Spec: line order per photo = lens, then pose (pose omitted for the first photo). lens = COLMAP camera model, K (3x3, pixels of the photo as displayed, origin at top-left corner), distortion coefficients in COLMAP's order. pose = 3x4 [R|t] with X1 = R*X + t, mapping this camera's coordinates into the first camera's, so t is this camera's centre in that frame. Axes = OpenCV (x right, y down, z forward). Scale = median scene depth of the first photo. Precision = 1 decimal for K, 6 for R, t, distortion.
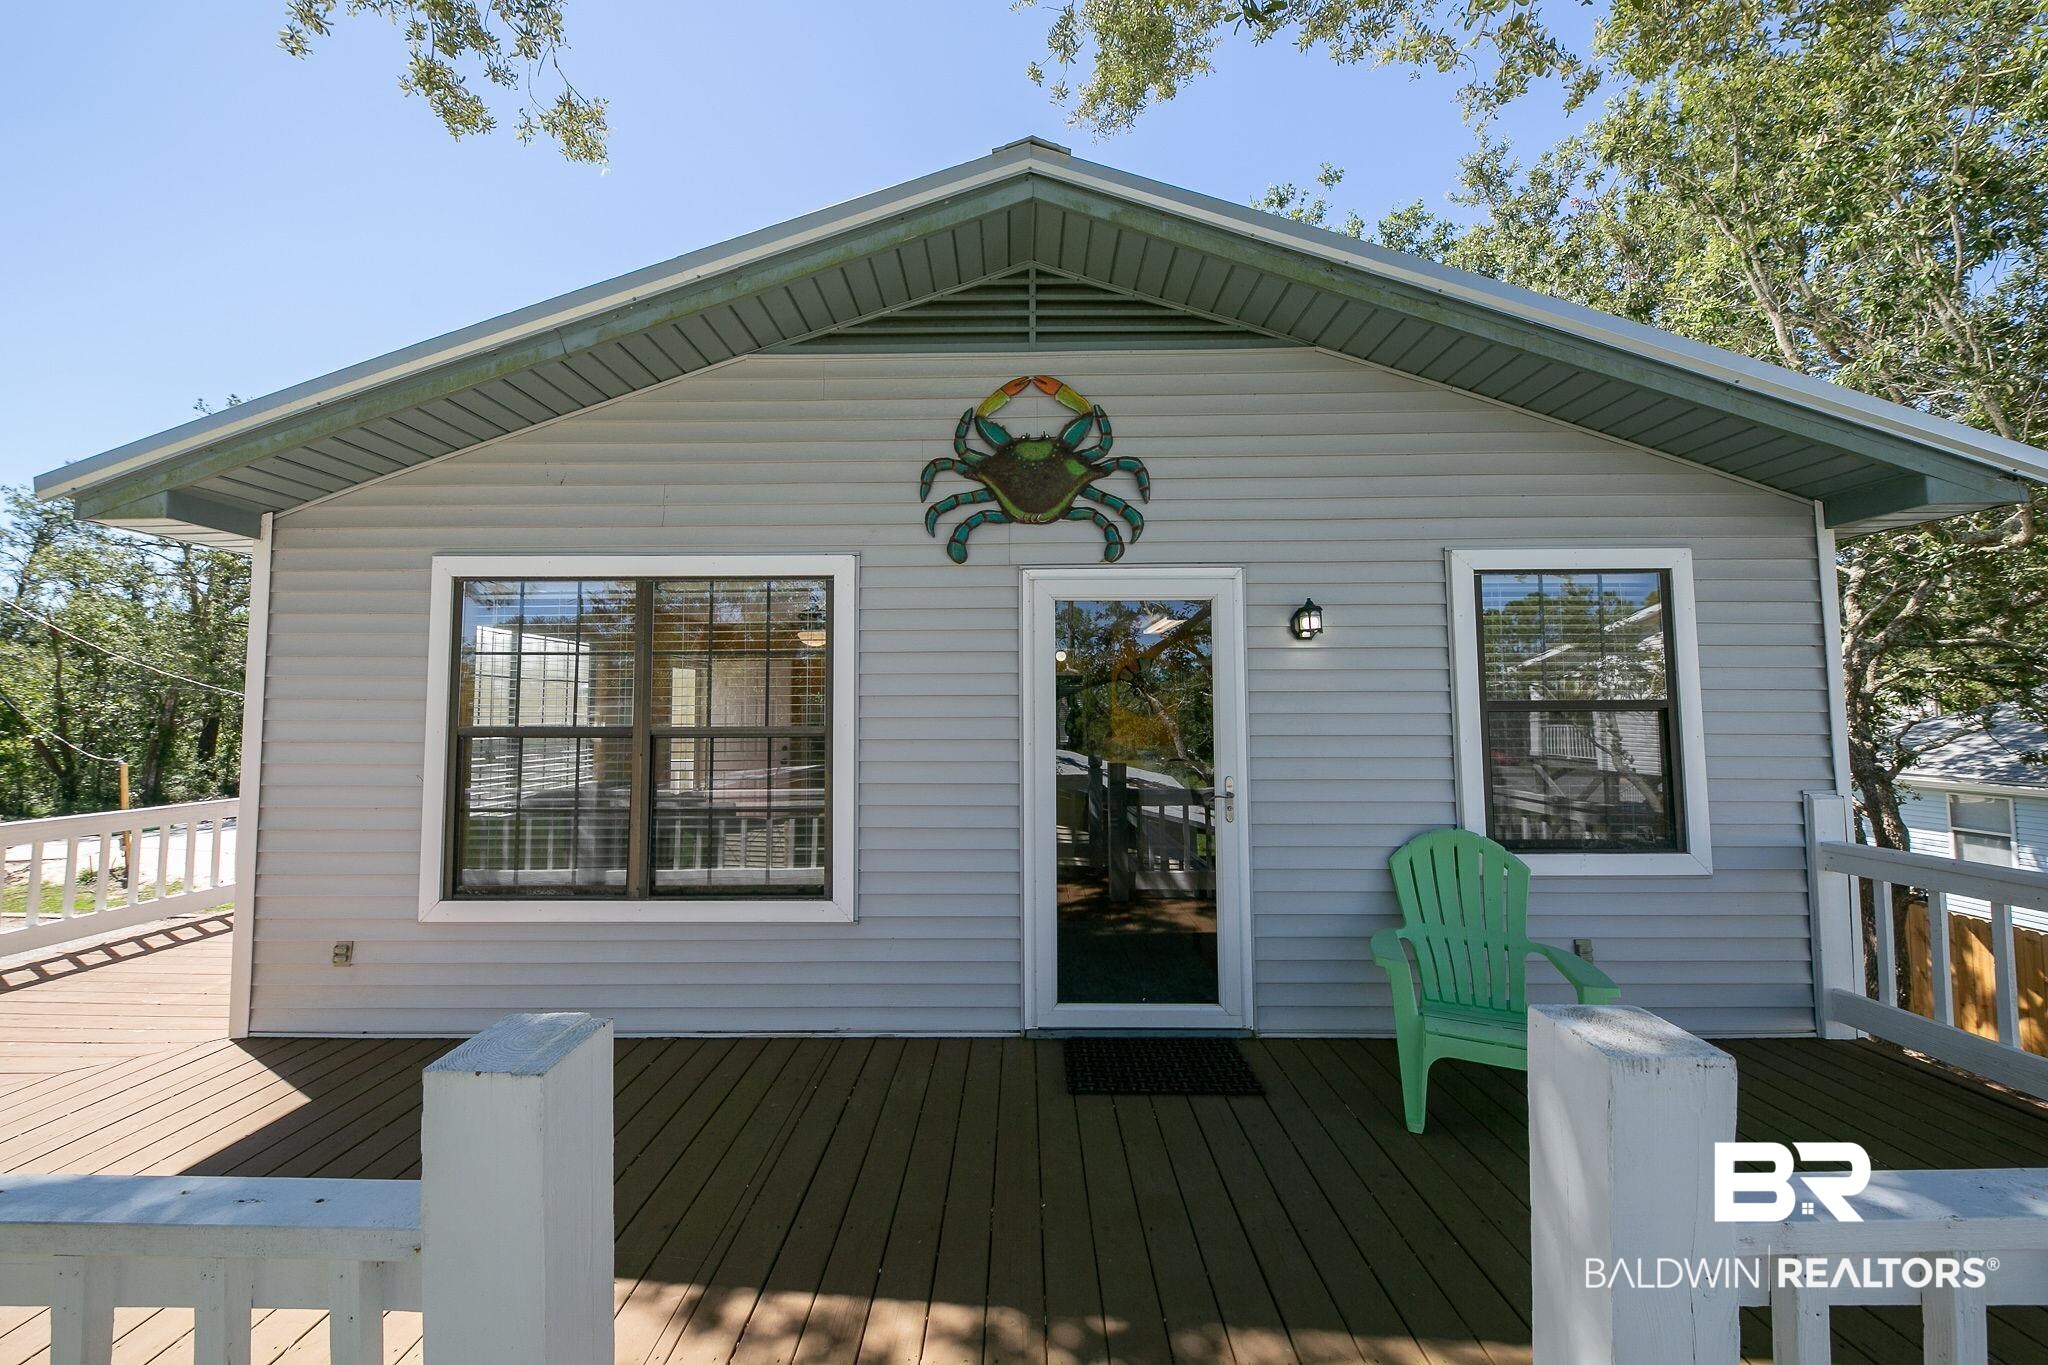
lens RADIAL K [[710.6, 0, 1019.4], [0, 710.6, 677.4], [0, 0, 1]] dist [0.000688, -0.000025]
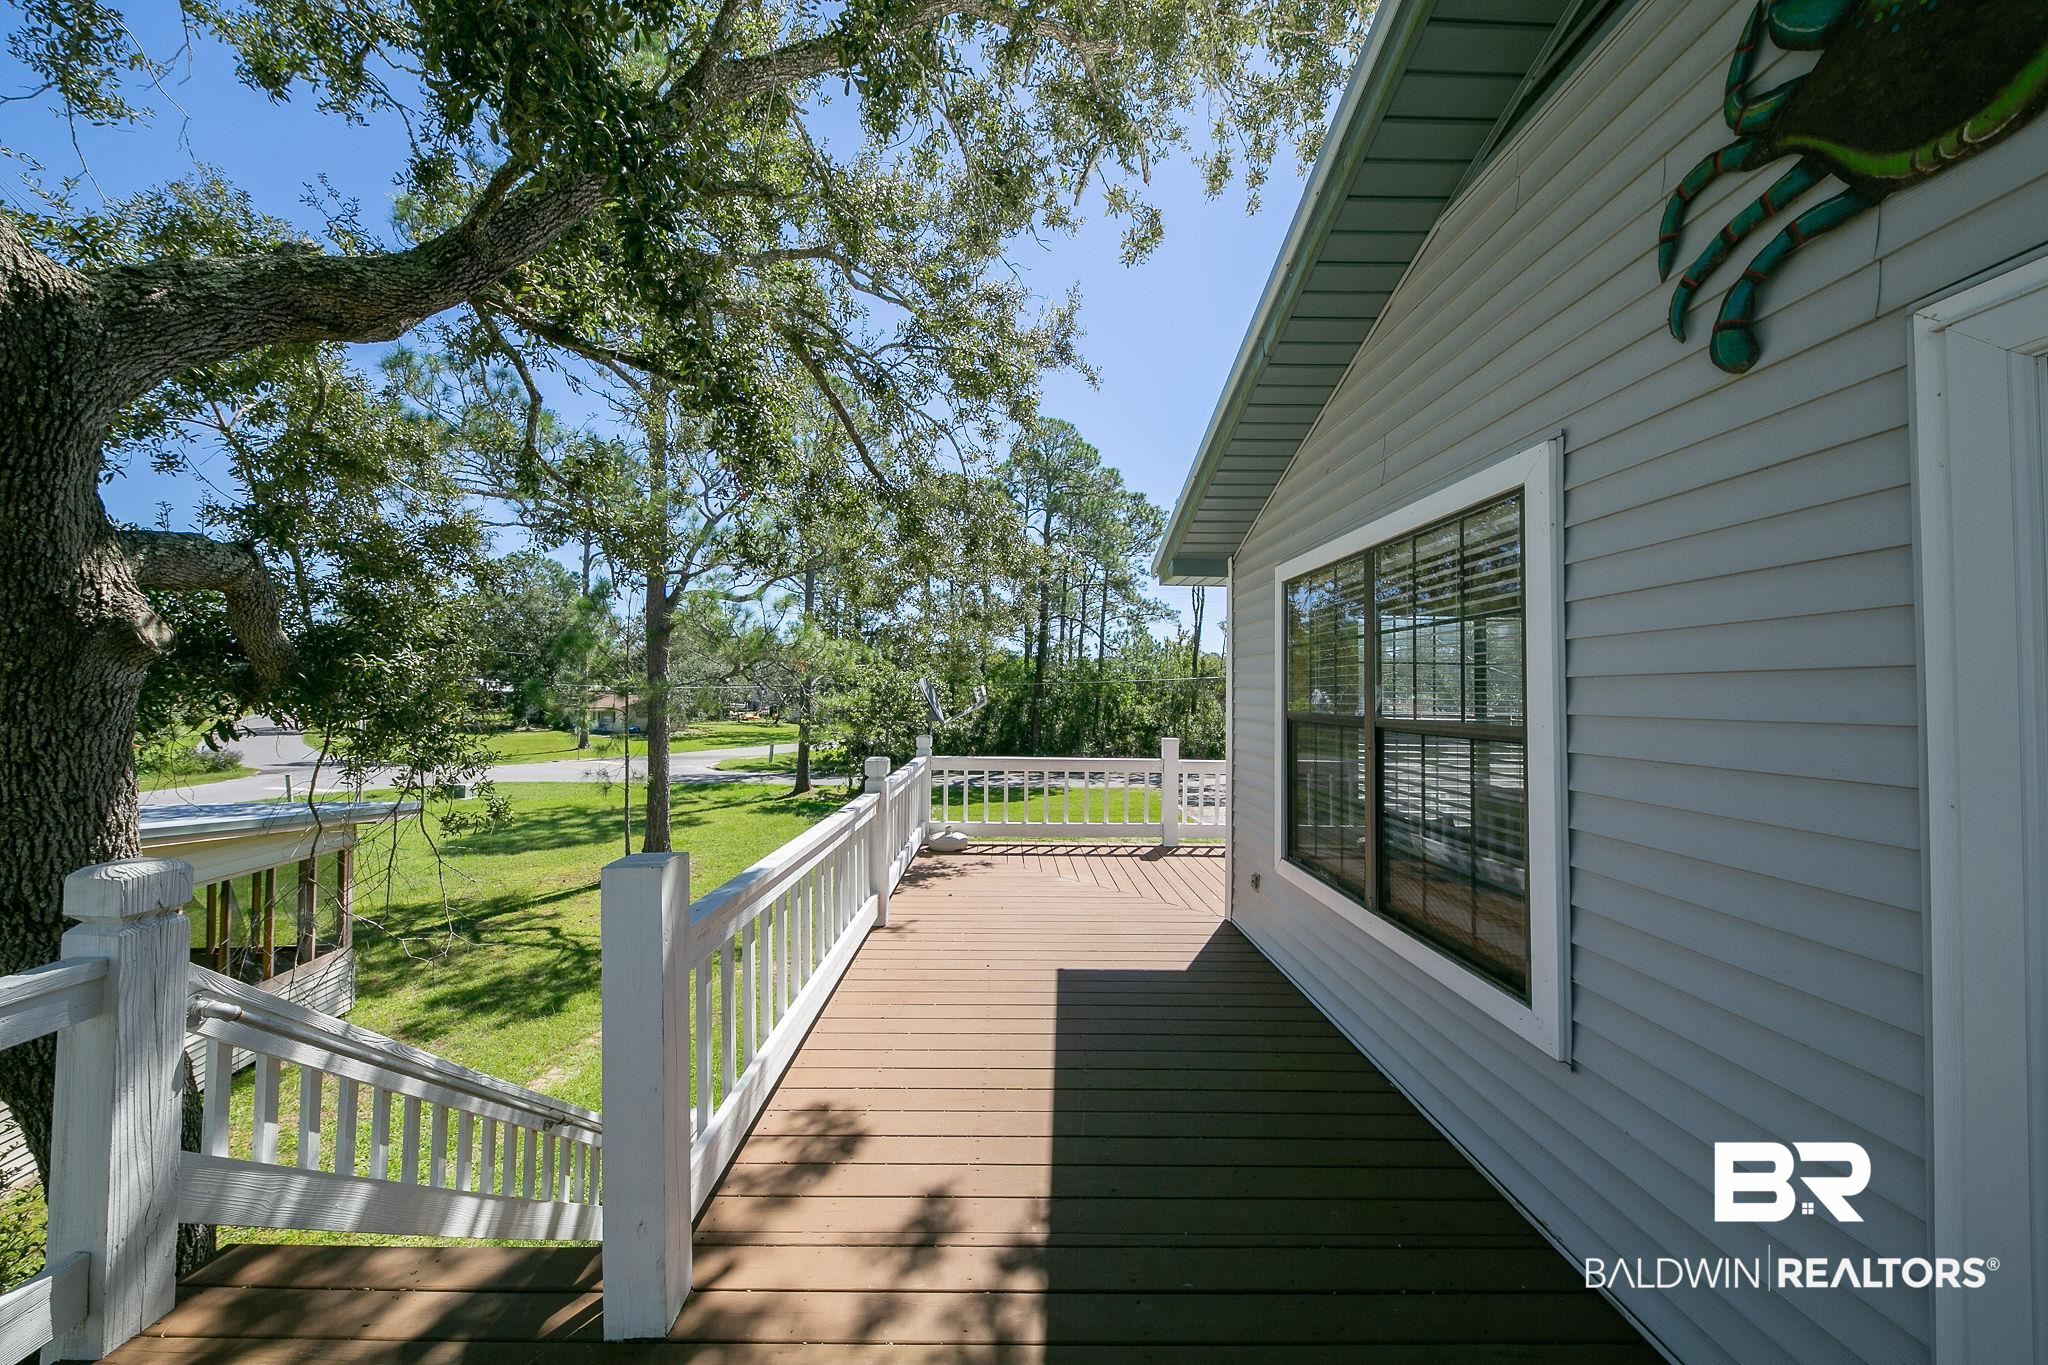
lens RADIAL K [[710.6, 0, 1019.4], [0, 710.6, 677.4], [0, 0, 1]] dist [0.000688, -0.000025]
pose [[0.034525, -0.021457, -0.999173, 0.342483], [0.045039, 0.998787, -0.019892, 0.019391], [0.998388, -0.044315, 0.035450, 0.524623]]
